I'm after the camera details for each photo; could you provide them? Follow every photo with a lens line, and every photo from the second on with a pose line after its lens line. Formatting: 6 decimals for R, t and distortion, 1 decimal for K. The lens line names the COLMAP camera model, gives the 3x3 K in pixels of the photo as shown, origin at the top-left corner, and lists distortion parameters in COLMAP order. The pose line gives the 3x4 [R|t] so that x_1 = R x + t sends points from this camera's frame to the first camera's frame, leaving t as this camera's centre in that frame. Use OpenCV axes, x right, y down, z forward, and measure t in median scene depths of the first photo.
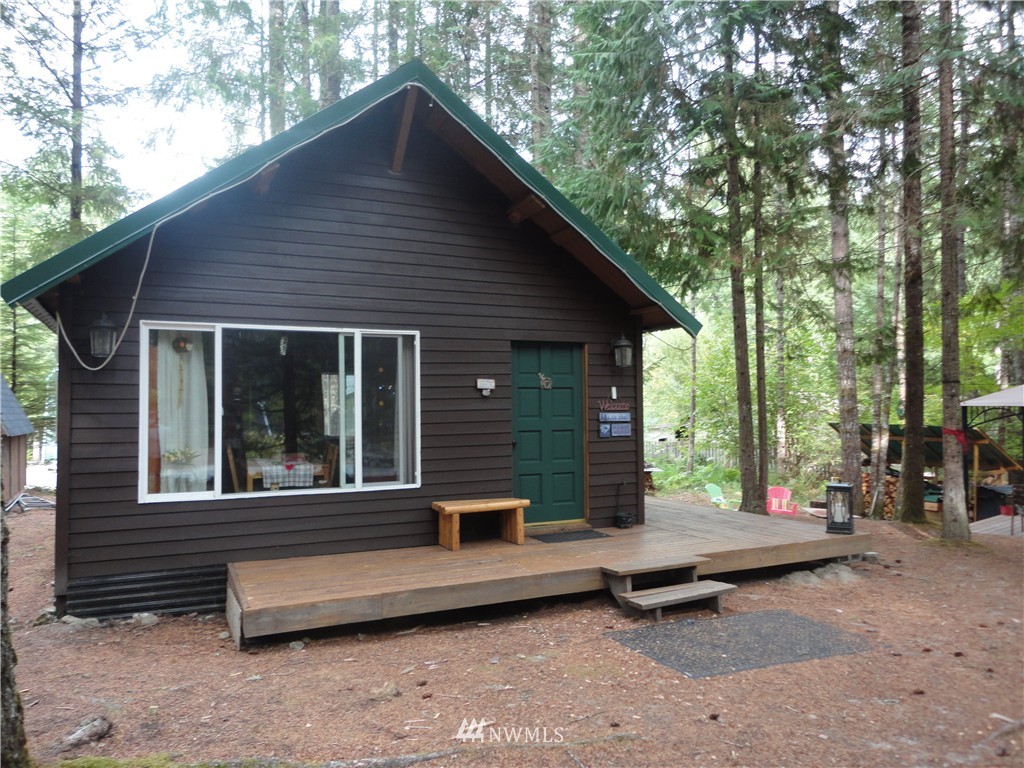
lens RADIAL K [[739.8, 0, 512.0], [0, 739.8, 384.0], [0, 0, 1]] dist [0.000791, -0.000283]
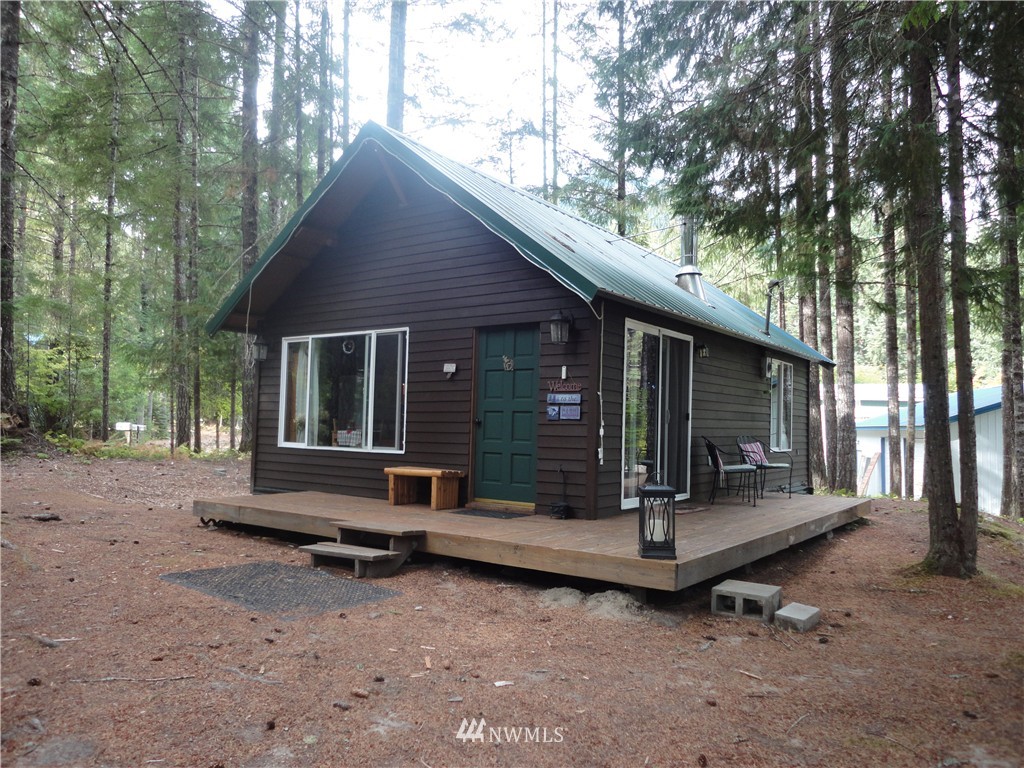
lens RADIAL K [[751.0, 0, 493.3], [0, 751.0, 385.9], [0, 0, 1]] dist [0.001921, -0.000261]
pose [[0.454318, -0.025699, -0.890469, 1.053435], [0.005053, 0.999642, -0.026272, 0.060039], [0.890825, 0.007437, 0.454285, 0.559825]]
